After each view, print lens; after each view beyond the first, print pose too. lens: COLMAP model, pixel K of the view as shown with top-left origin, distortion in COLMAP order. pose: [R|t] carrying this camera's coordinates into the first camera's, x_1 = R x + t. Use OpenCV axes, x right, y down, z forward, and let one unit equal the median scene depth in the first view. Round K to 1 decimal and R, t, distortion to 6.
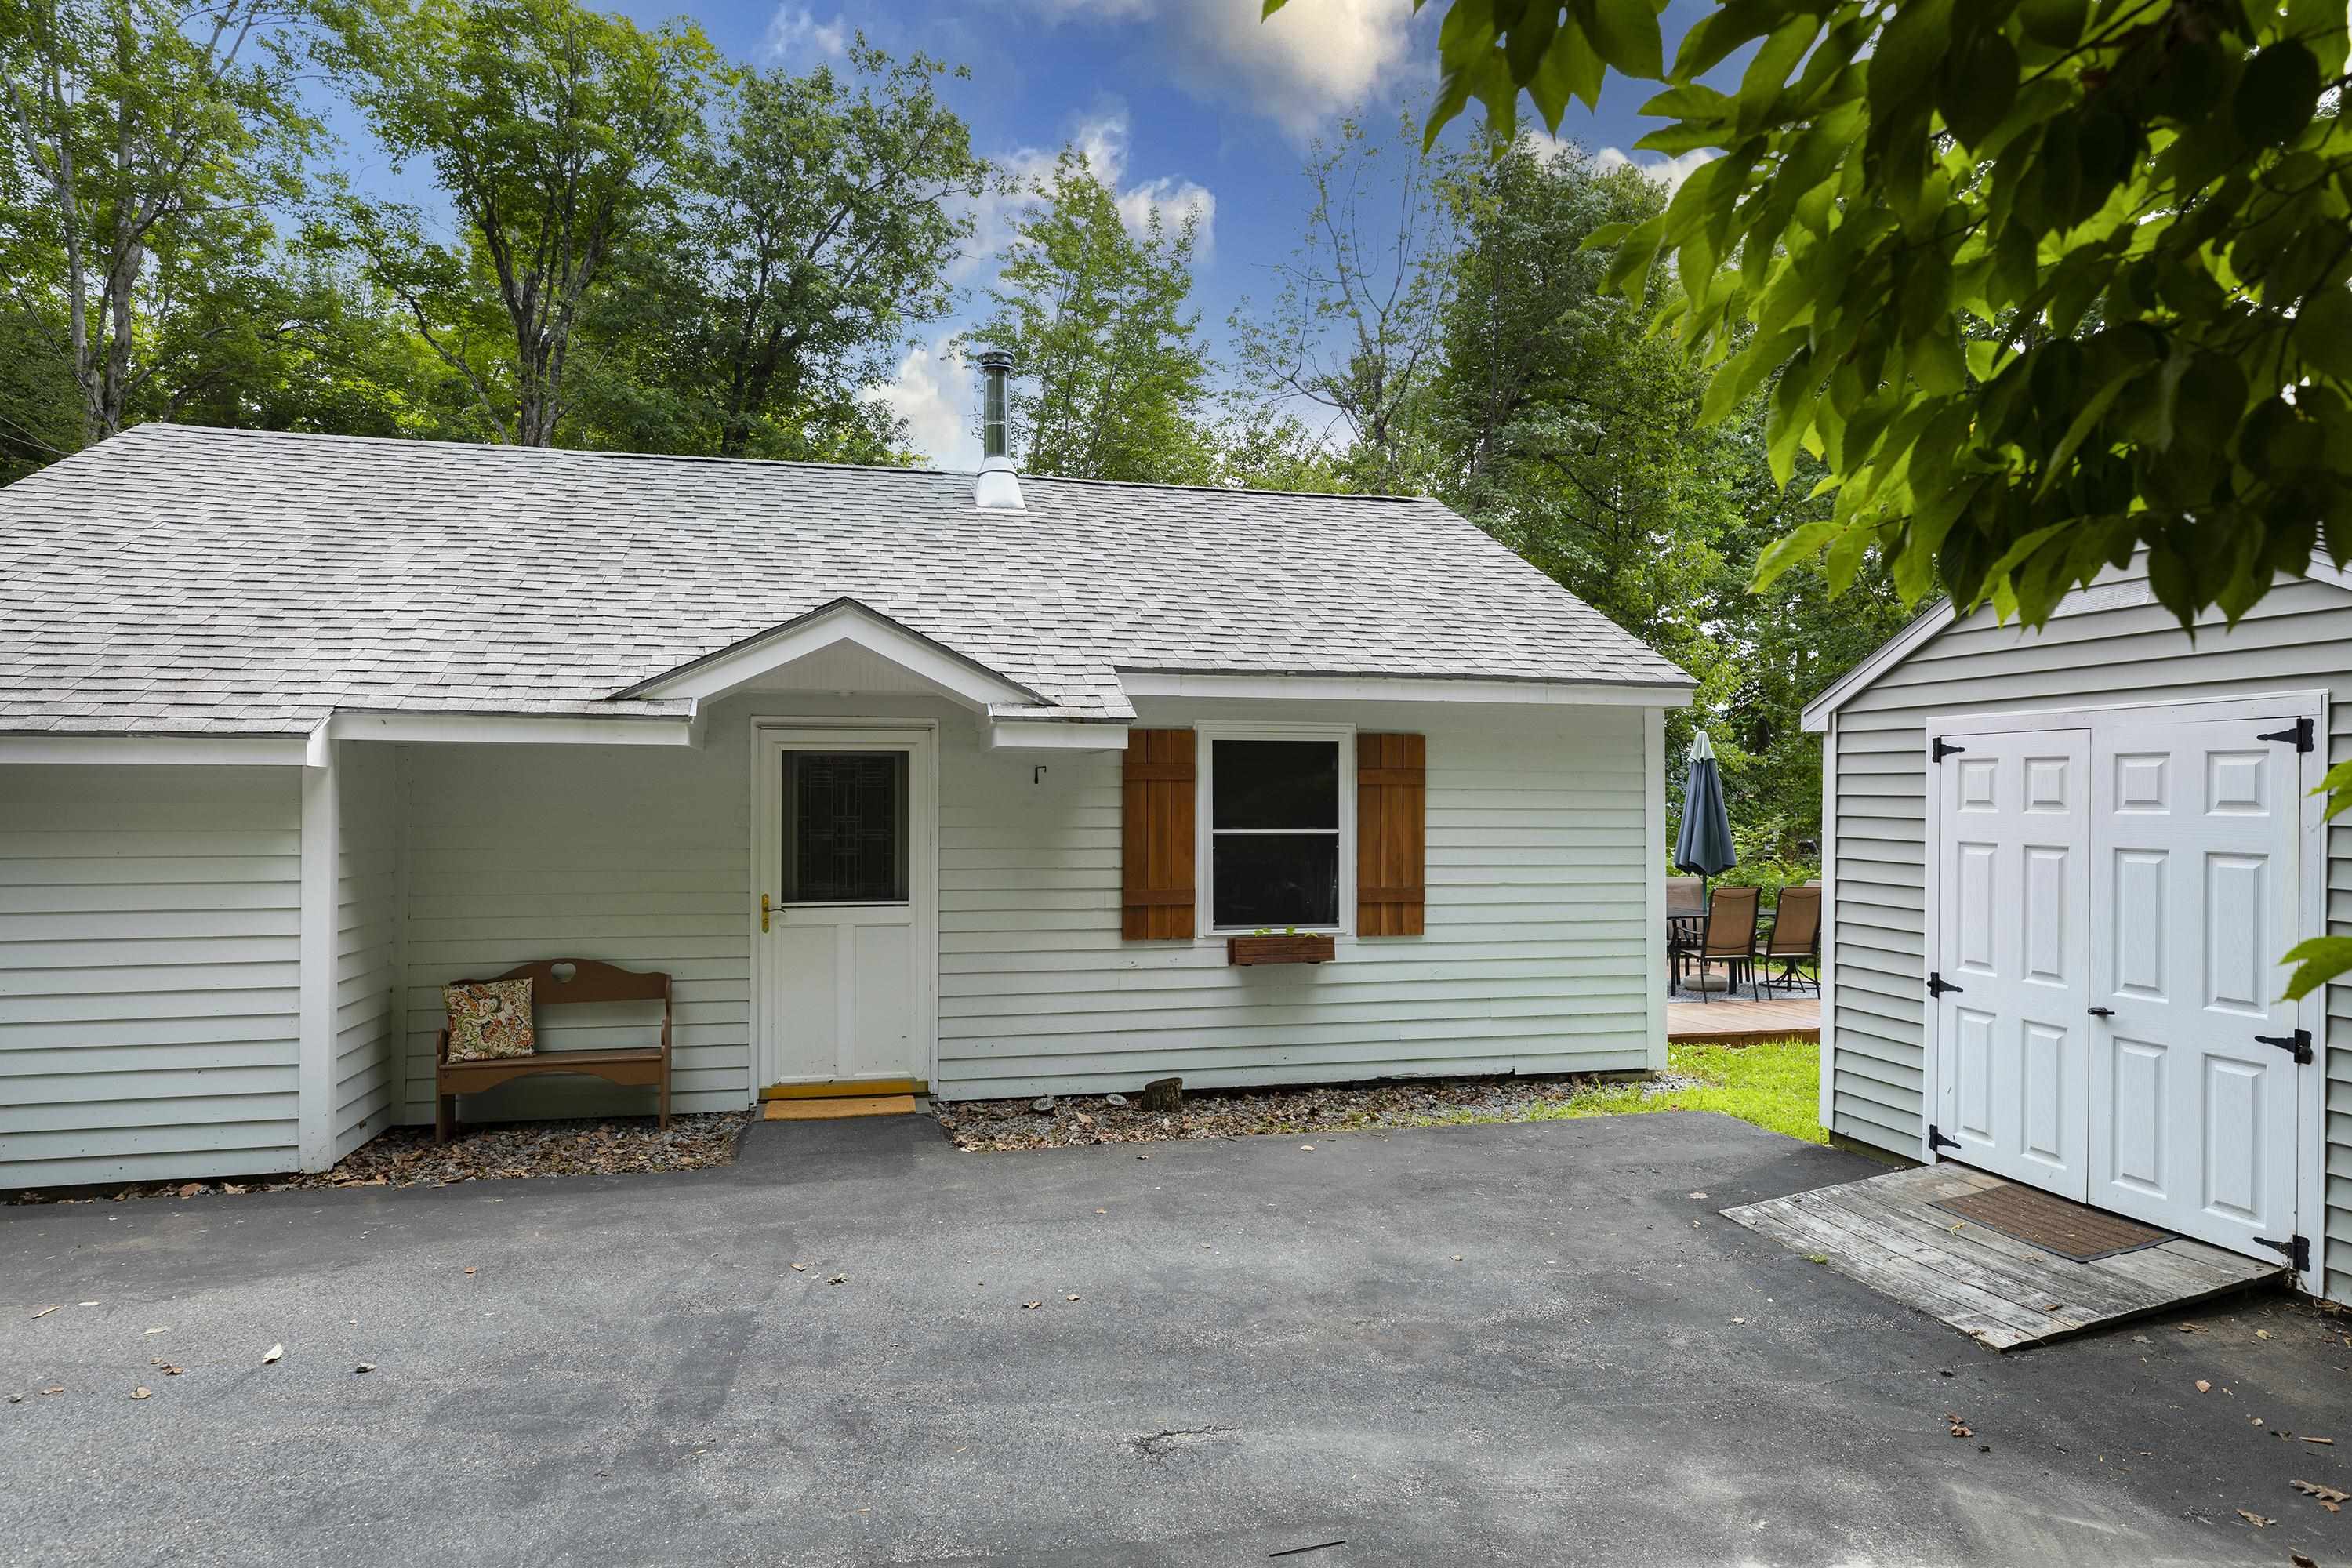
lens RADIAL K [[1455.3, 0, 1182.8], [0, 1455.3, 779.3], [0, 0, 1]] dist [0.003829, -0.002069]
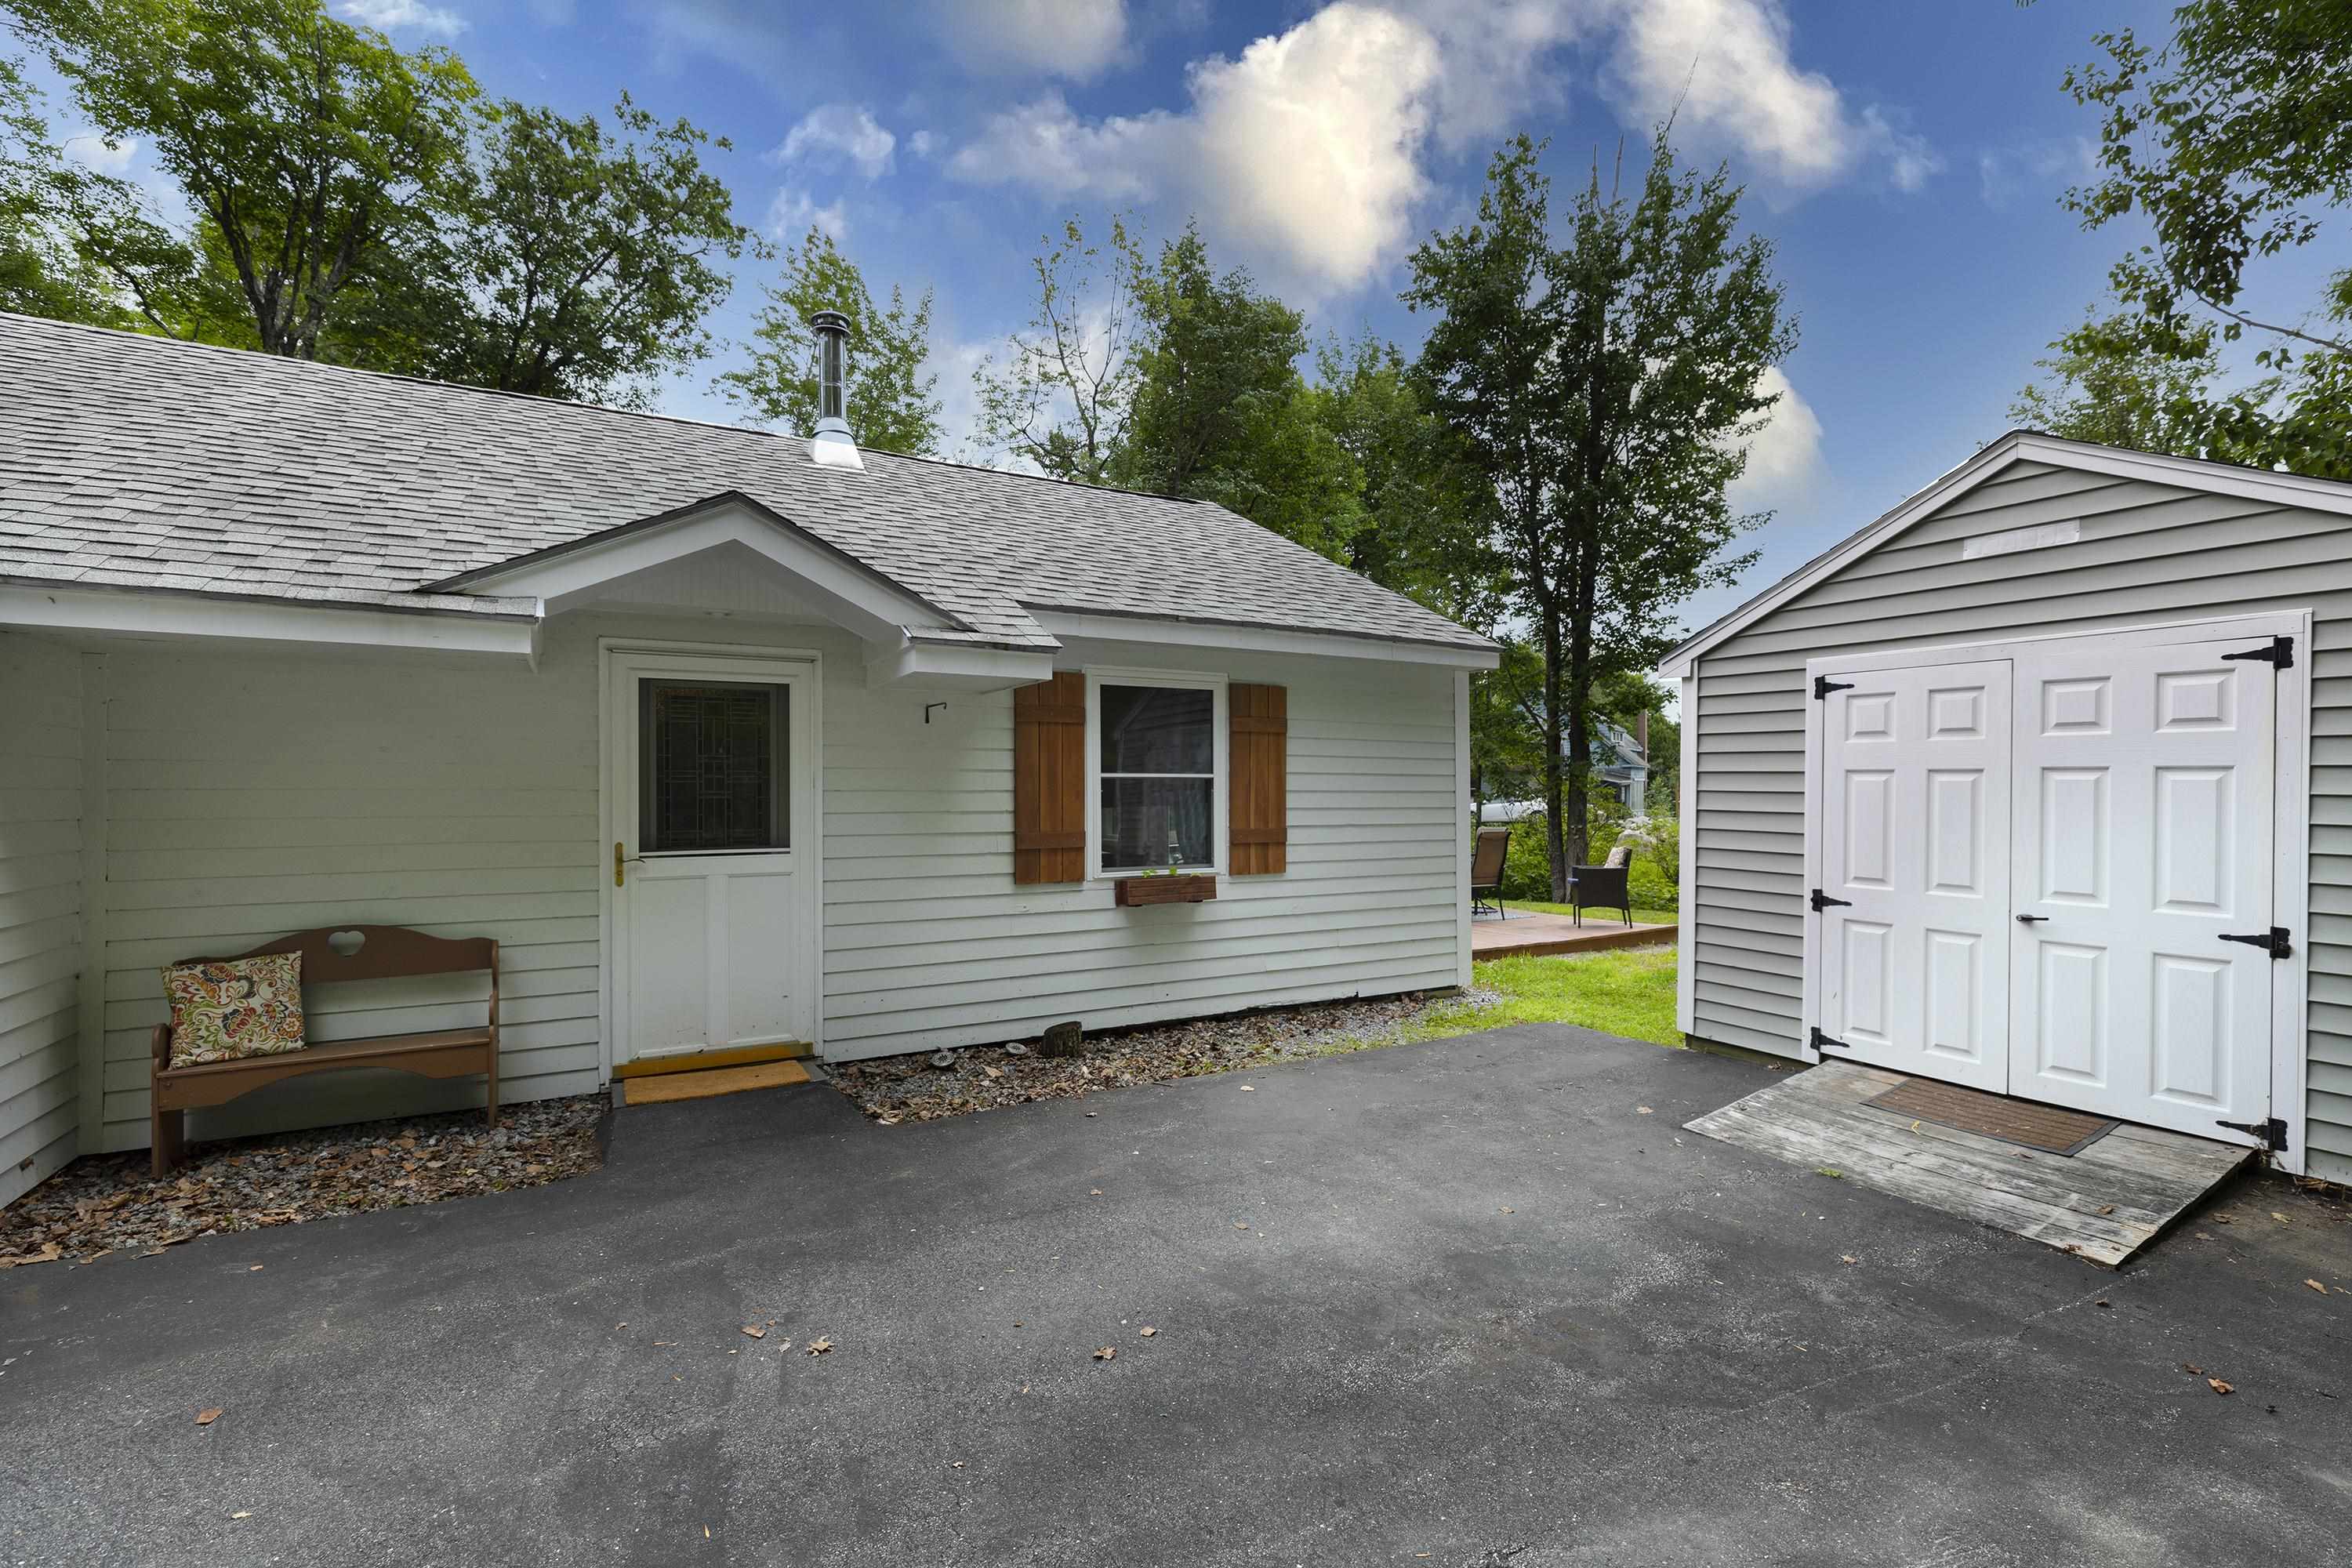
lens RADIAL K [[1057.2, 0, 1175.2], [0, 1057.2, 787.3], [0, 0, 1]] dist [0.002367, 0.000419]
pose [[0.959928, -0.002133, 0.280237, -0.156391], [-0.001194, 0.999931, 0.011700, 0.041167], [-0.280243, -0.011566, 0.959859, 0.324595]]
